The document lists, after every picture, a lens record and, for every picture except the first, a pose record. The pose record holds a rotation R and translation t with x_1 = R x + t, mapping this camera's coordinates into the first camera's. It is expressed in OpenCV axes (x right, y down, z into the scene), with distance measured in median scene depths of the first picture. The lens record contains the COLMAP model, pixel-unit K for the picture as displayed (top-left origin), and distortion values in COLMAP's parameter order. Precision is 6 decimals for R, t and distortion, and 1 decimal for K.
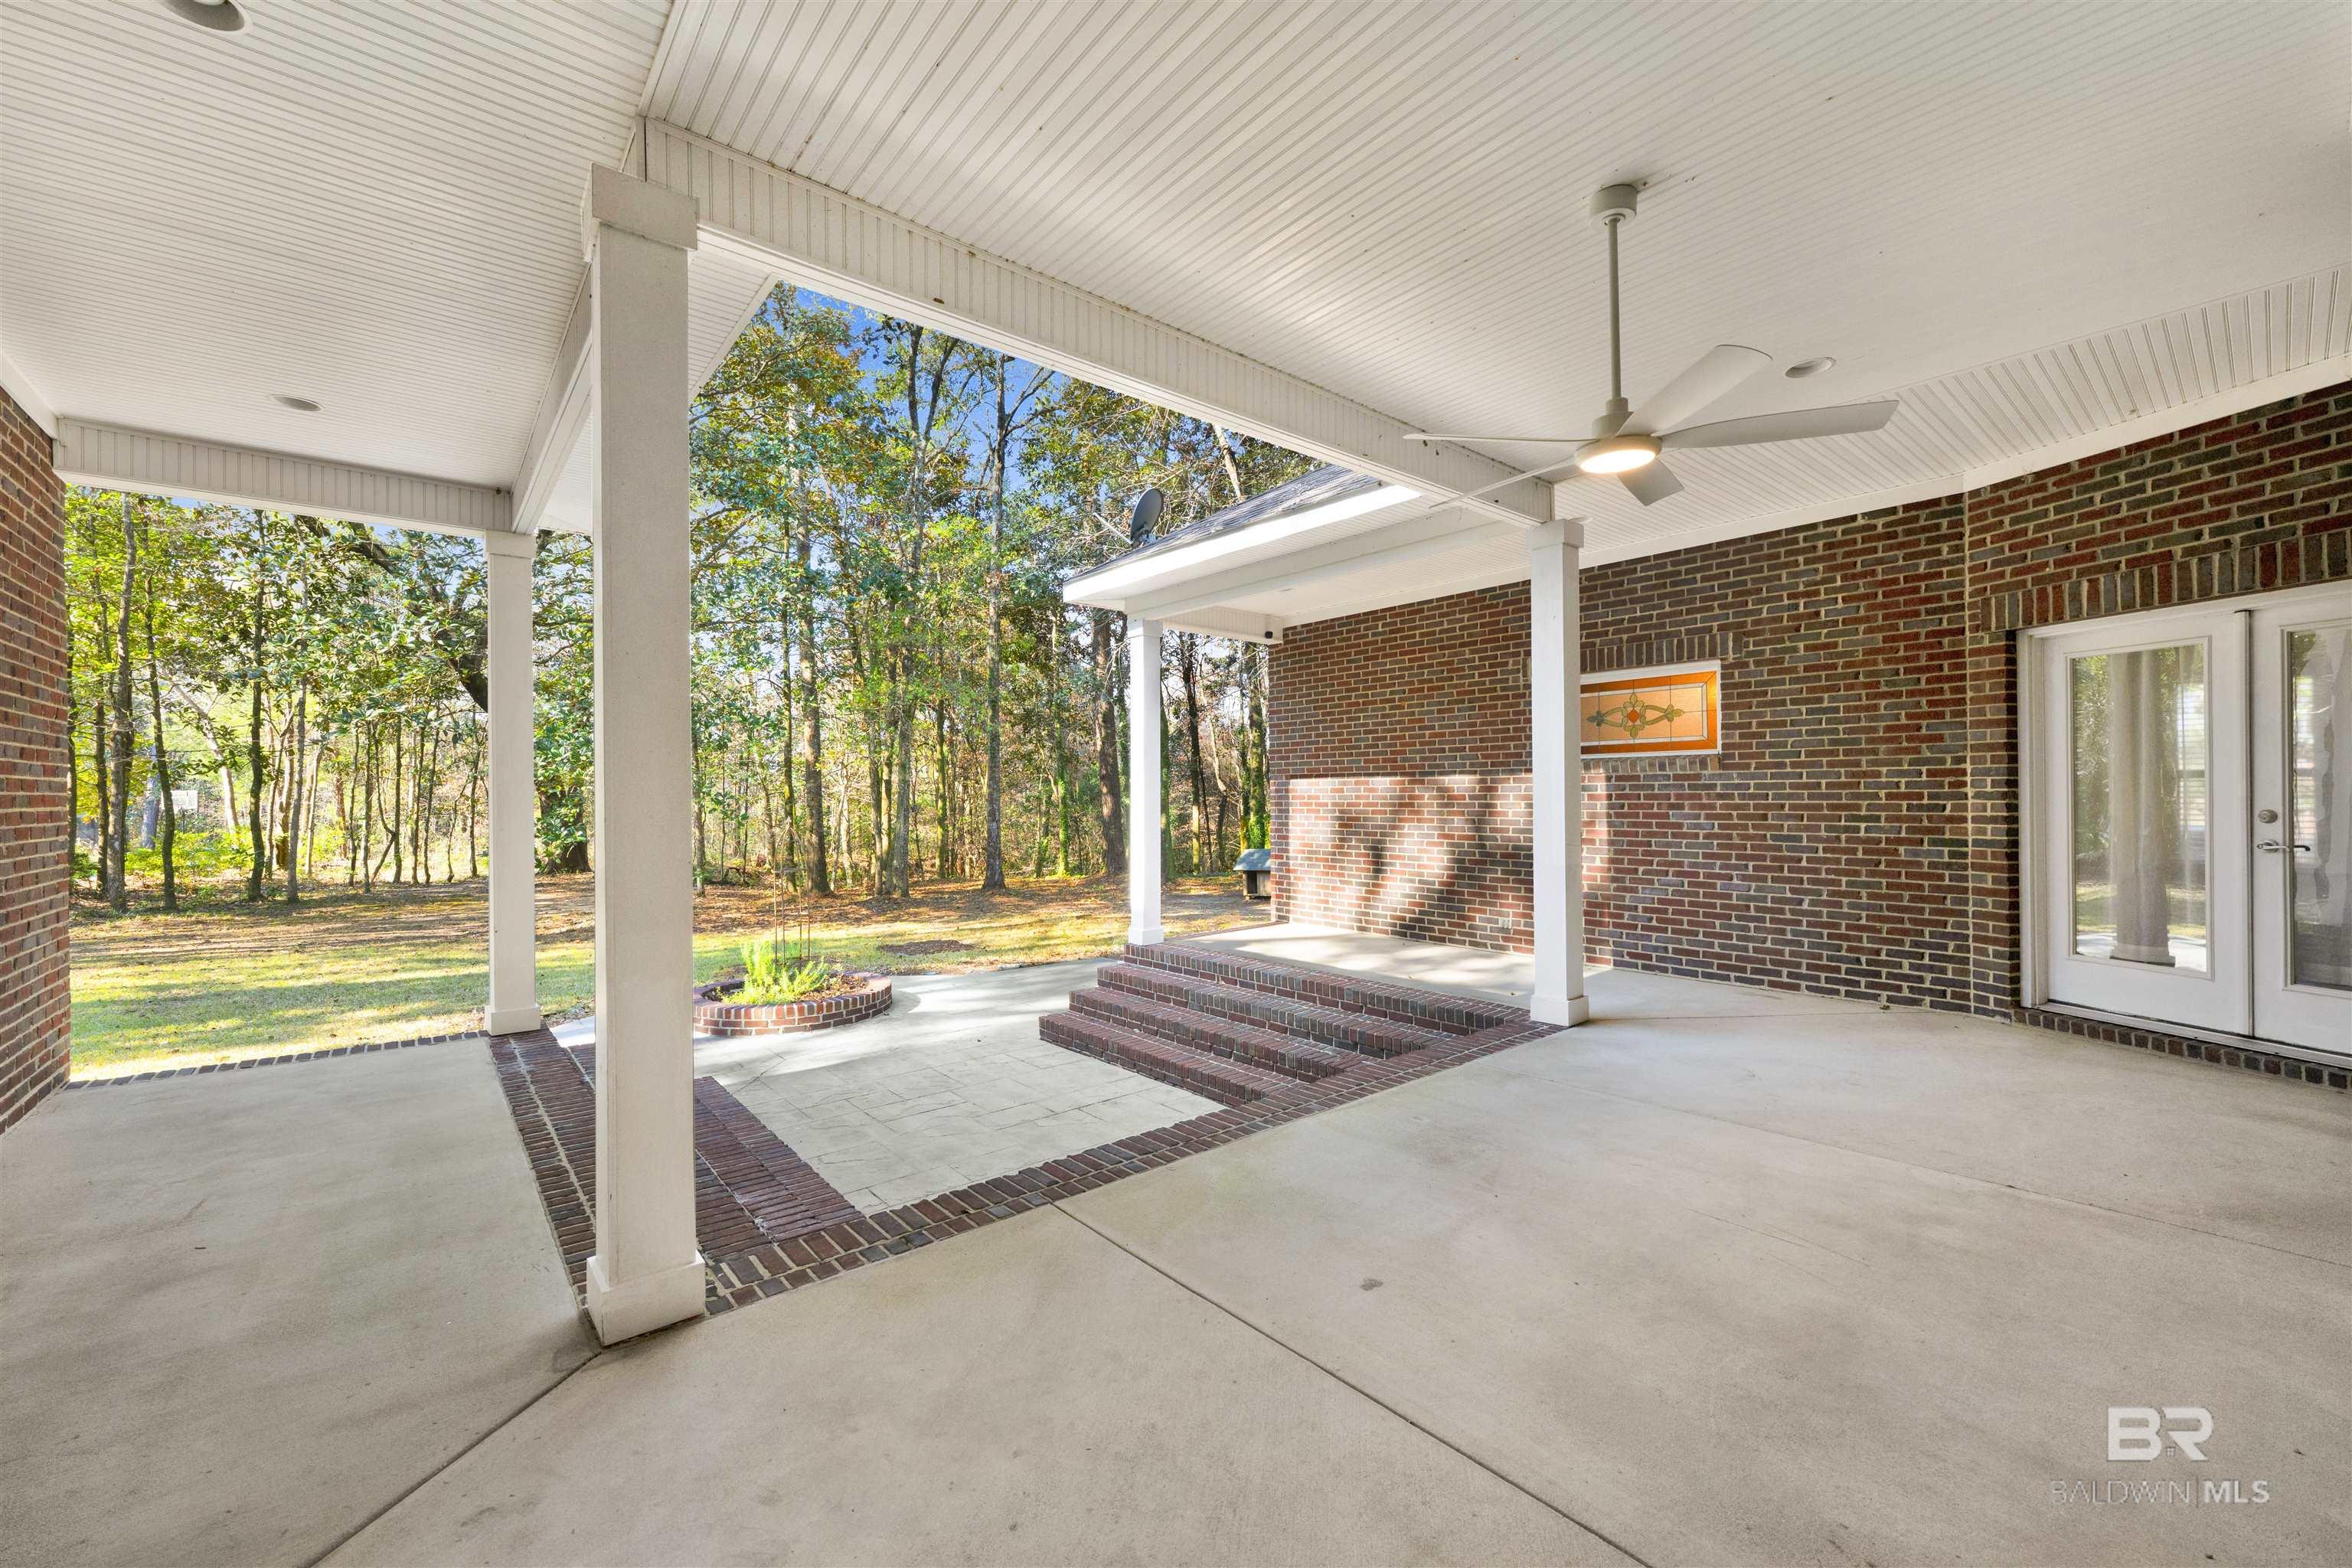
lens RADIAL K [[959.7, 0, 1177.4], [0, 959.7, 799.0], [0, 0, 1]] dist [0.008339, -0.001385]
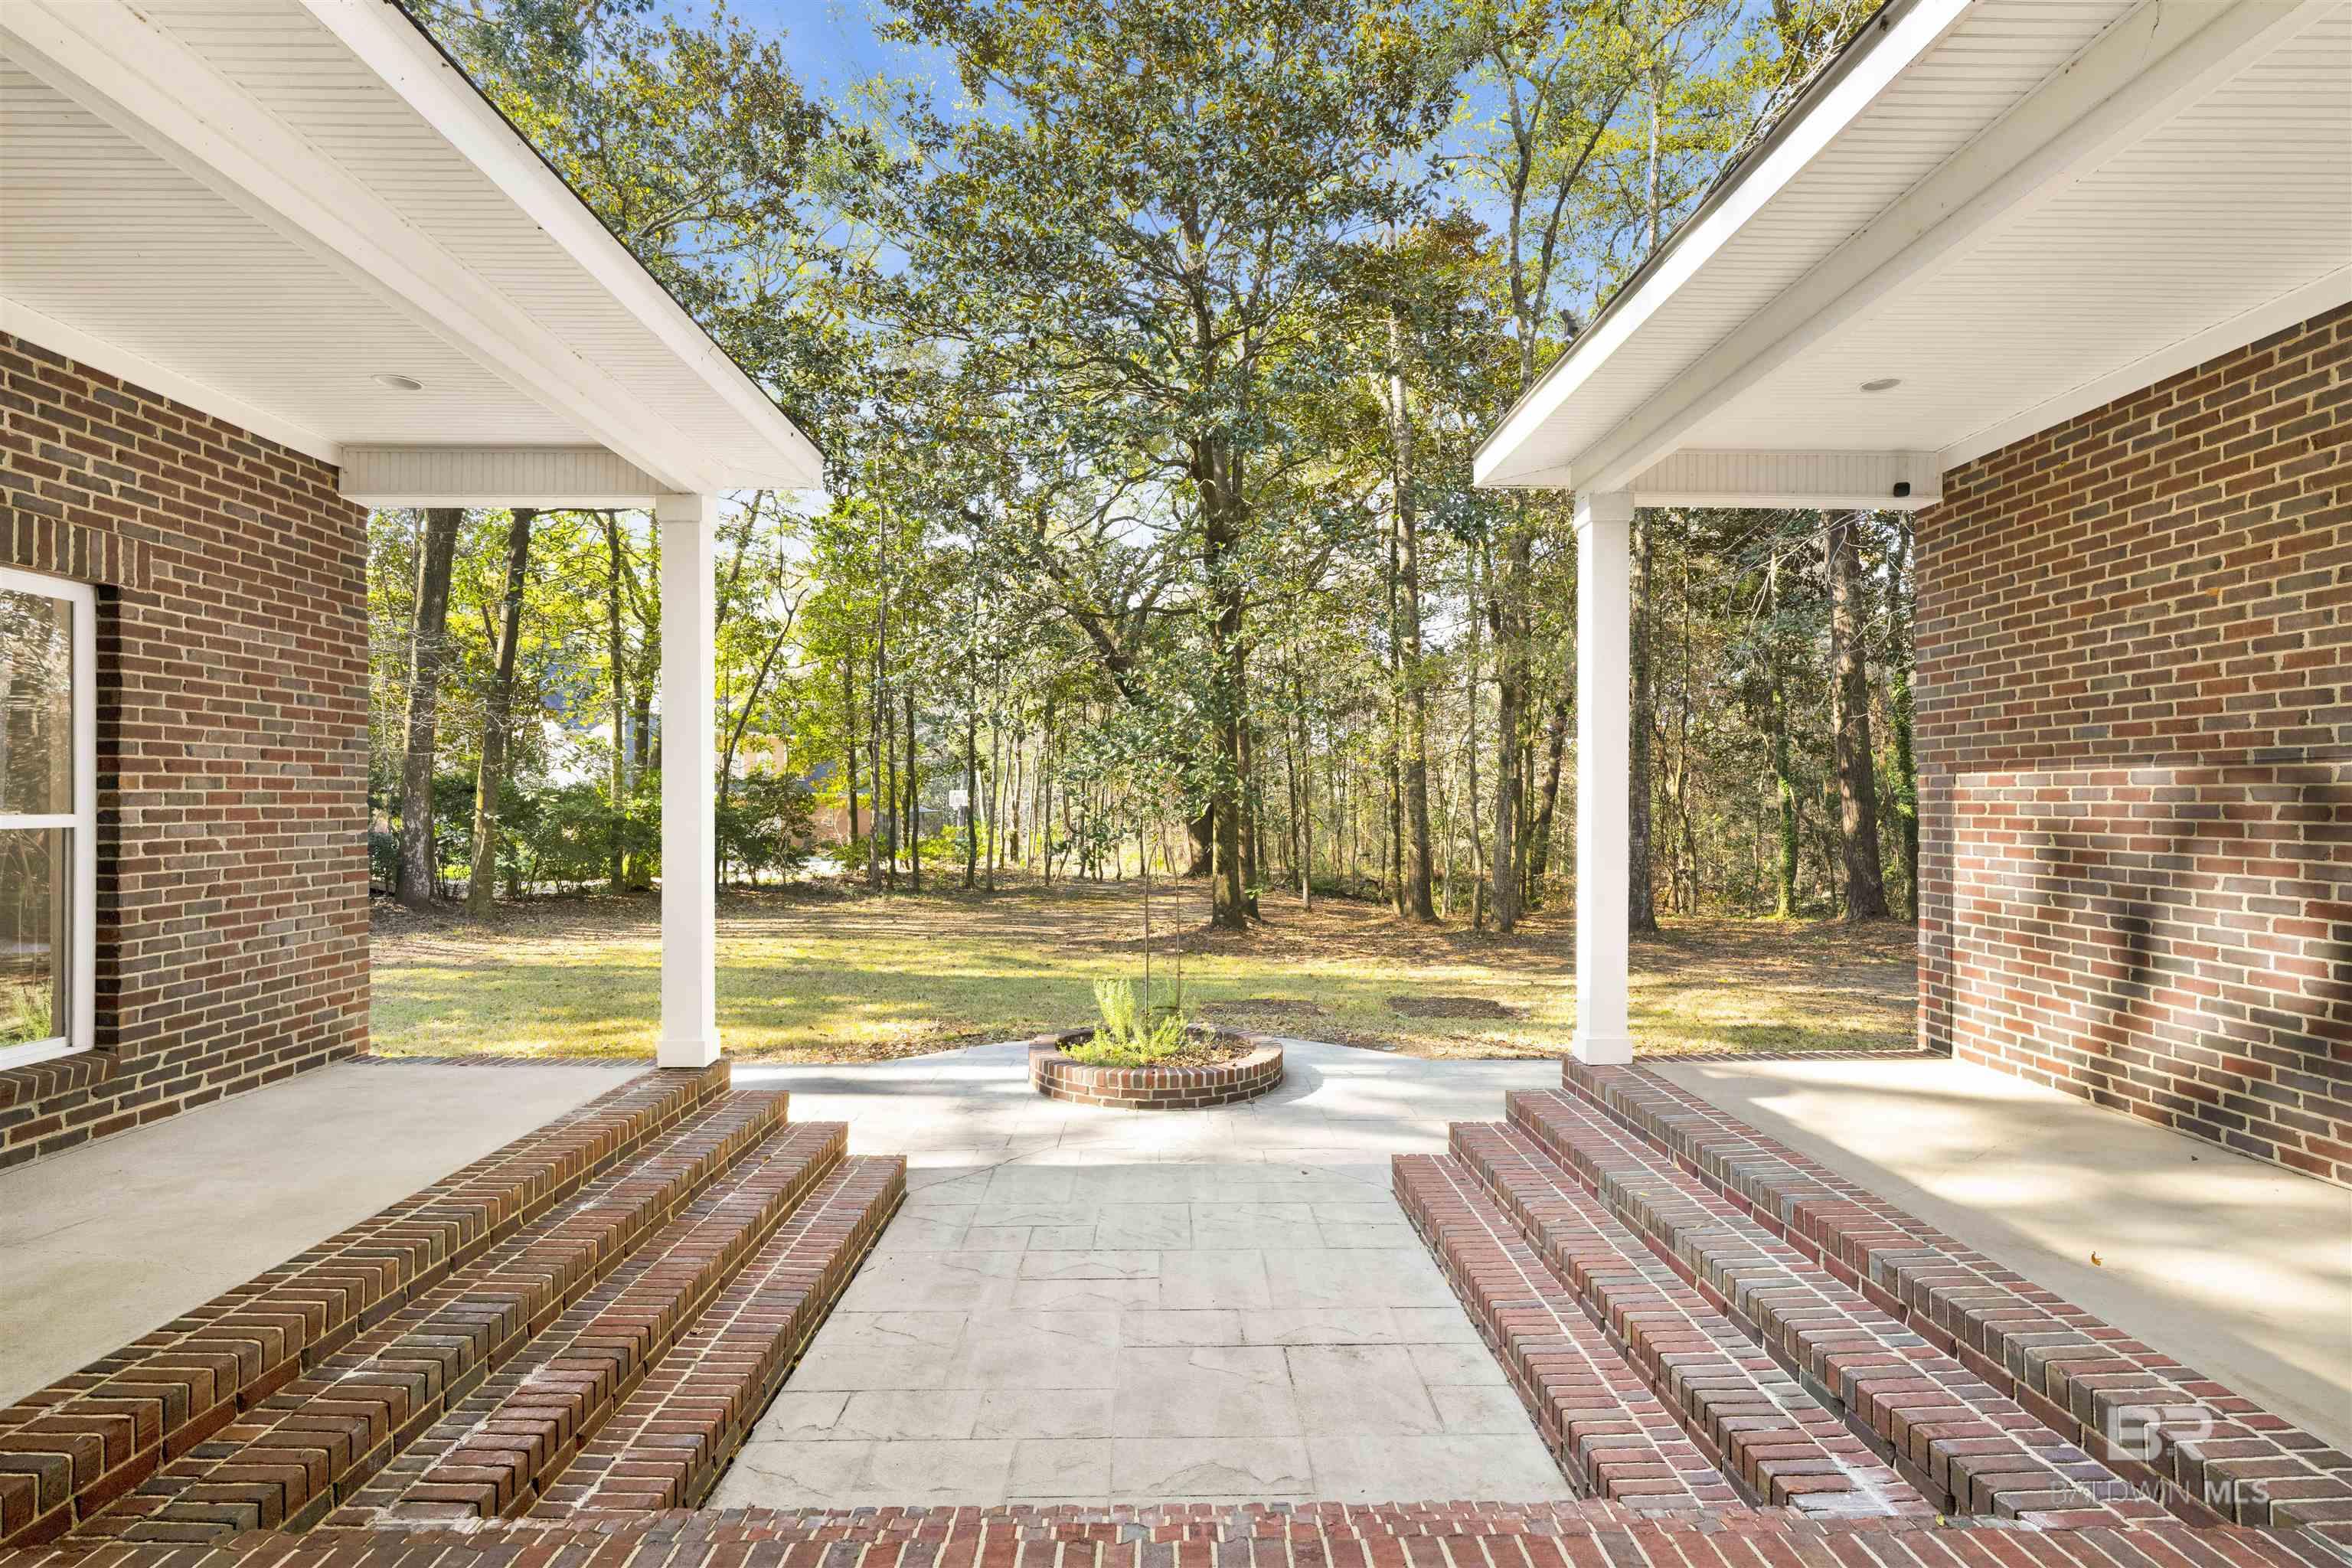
lens RADIAL K [[1139.1, 0, 1174.6], [0, 1139.1, 795.5], [0, 0, 1]] dist [-0.001445, -0.000727]
pose [[0.771857, 0.004898, -0.635778, 0.203658], [-0.008718, 0.999958, -0.002880, -0.002539], [0.635737, 0.007766, 0.771867, 0.319007]]
